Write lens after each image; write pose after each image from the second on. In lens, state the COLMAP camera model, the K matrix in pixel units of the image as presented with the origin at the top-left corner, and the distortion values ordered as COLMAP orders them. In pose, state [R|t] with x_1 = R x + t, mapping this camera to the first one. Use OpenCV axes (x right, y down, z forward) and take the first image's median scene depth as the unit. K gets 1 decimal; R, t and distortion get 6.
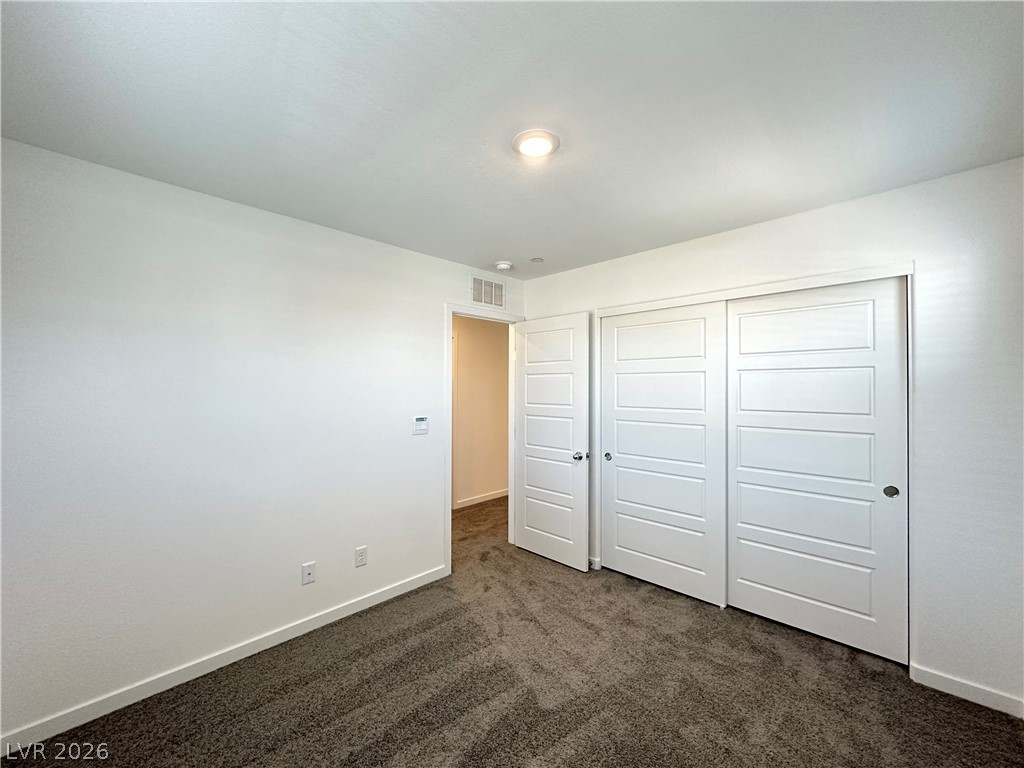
lens RADIAL K [[413.6, 0, 513.0], [0, 413.6, 382.9], [0, 0, 1]] dist [0.000560, 0.000336]
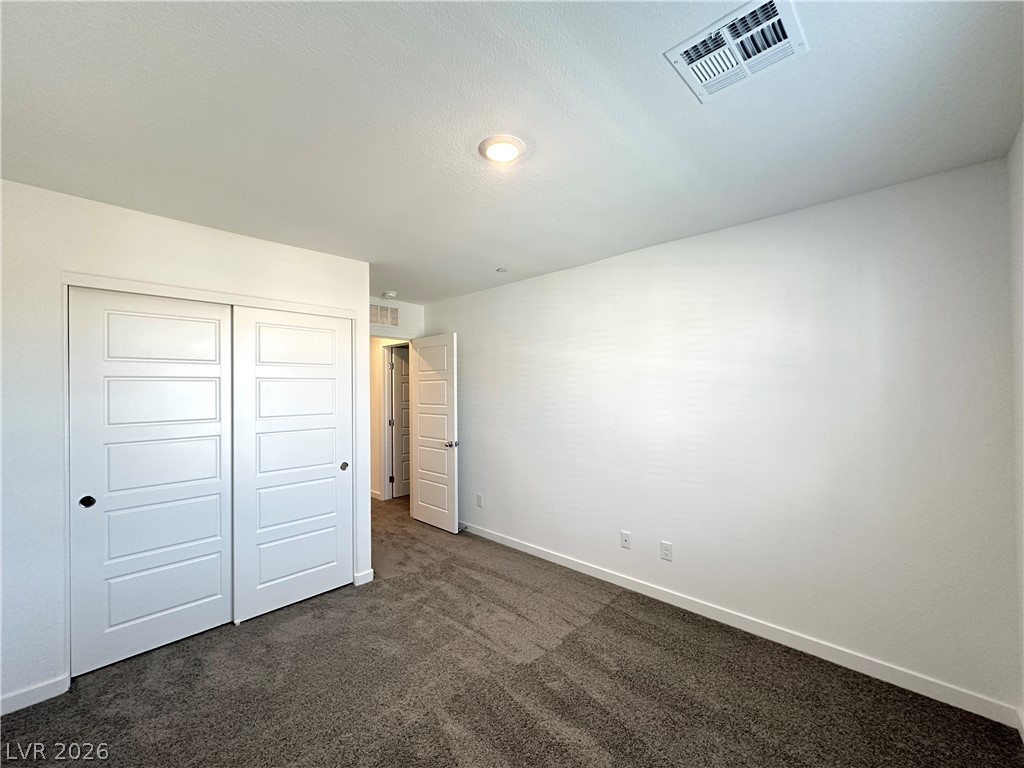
lens RADIAL K [[413.6, 0, 488.8], [0, 413.6, 393.5], [0, 0, 1]] dist [0.000560, 0.000336]
pose [[0.999967, -0.000846, -0.008125, 0.269388], [0.000998, 0.999823, 0.018772, -0.004915], [0.008107, -0.018779, 0.999791, -0.261814]]
